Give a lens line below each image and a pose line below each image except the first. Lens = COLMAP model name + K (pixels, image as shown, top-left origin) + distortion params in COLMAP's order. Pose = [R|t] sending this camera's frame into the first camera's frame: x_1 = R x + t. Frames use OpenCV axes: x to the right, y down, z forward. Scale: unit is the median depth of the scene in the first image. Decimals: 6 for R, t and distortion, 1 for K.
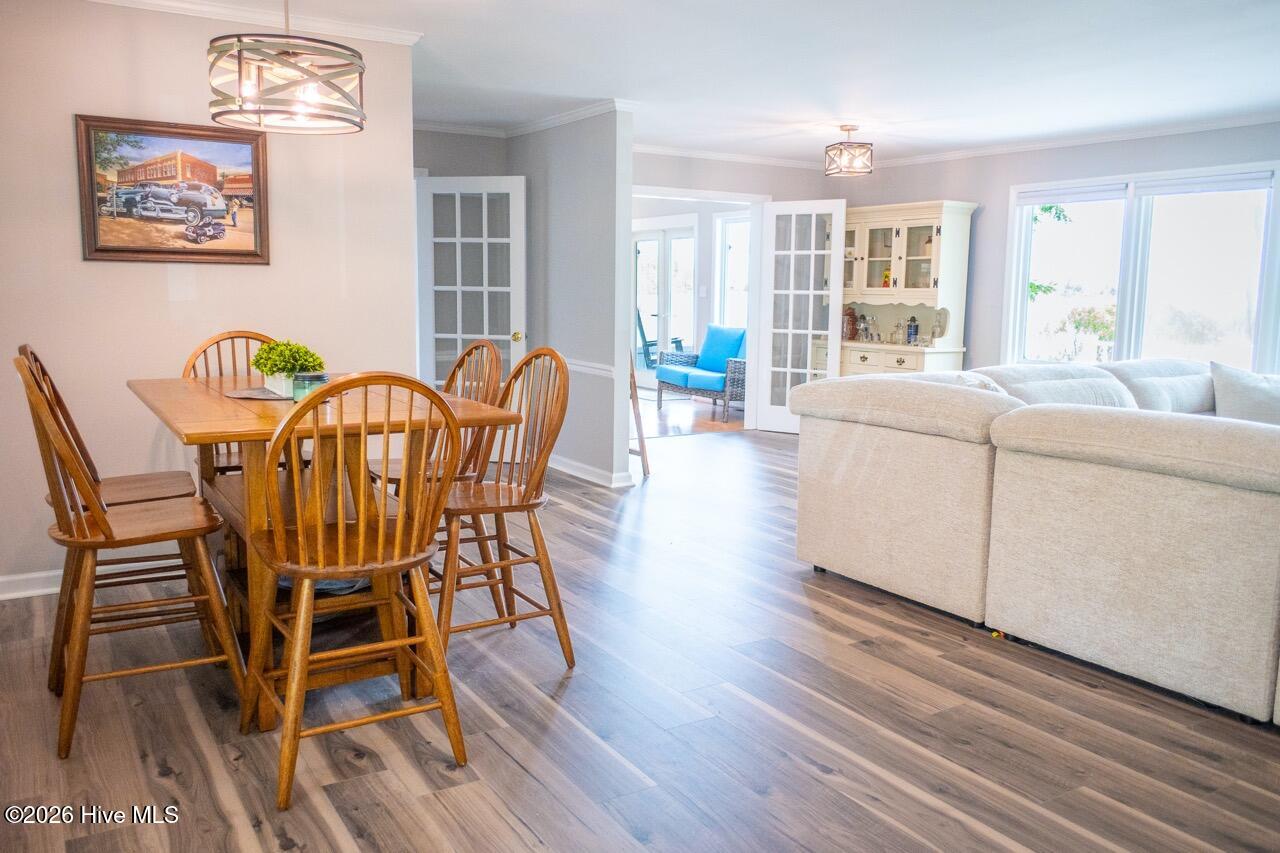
lens RADIAL K [[994.8, 0, 642.7], [0, 994.8, 425.5], [0, 0, 1]] dist [-0.013096, -0.002704]
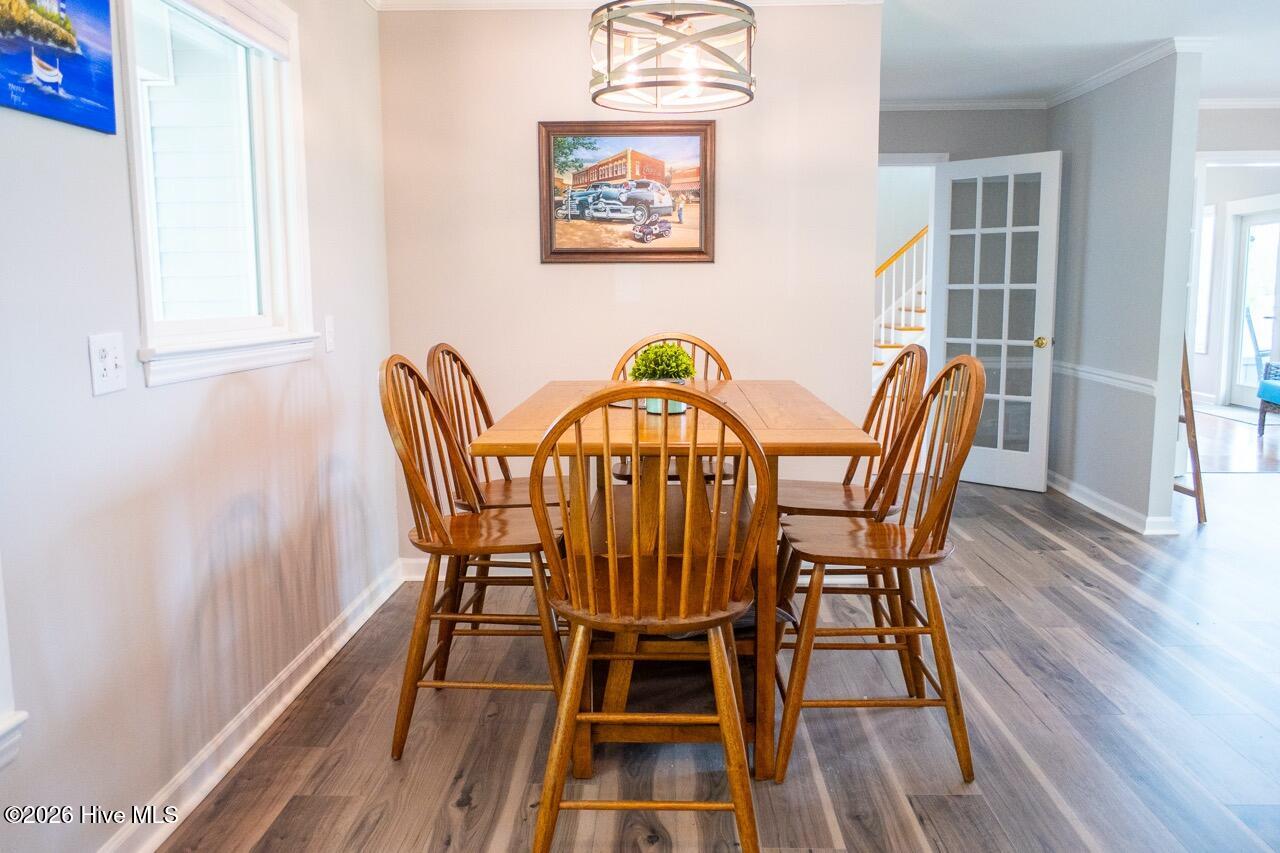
lens RADIAL K [[994.8, 0, 637.9], [0, 994.8, 428.3], [0, 0, 1]] dist [-0.013096, -0.002704]
pose [[0.833746, 0.055490, -0.549353, 0.094333], [-0.056729, 0.998281, 0.014739, -0.015964], [0.549227, 0.018876, 0.835460, 0.187973]]
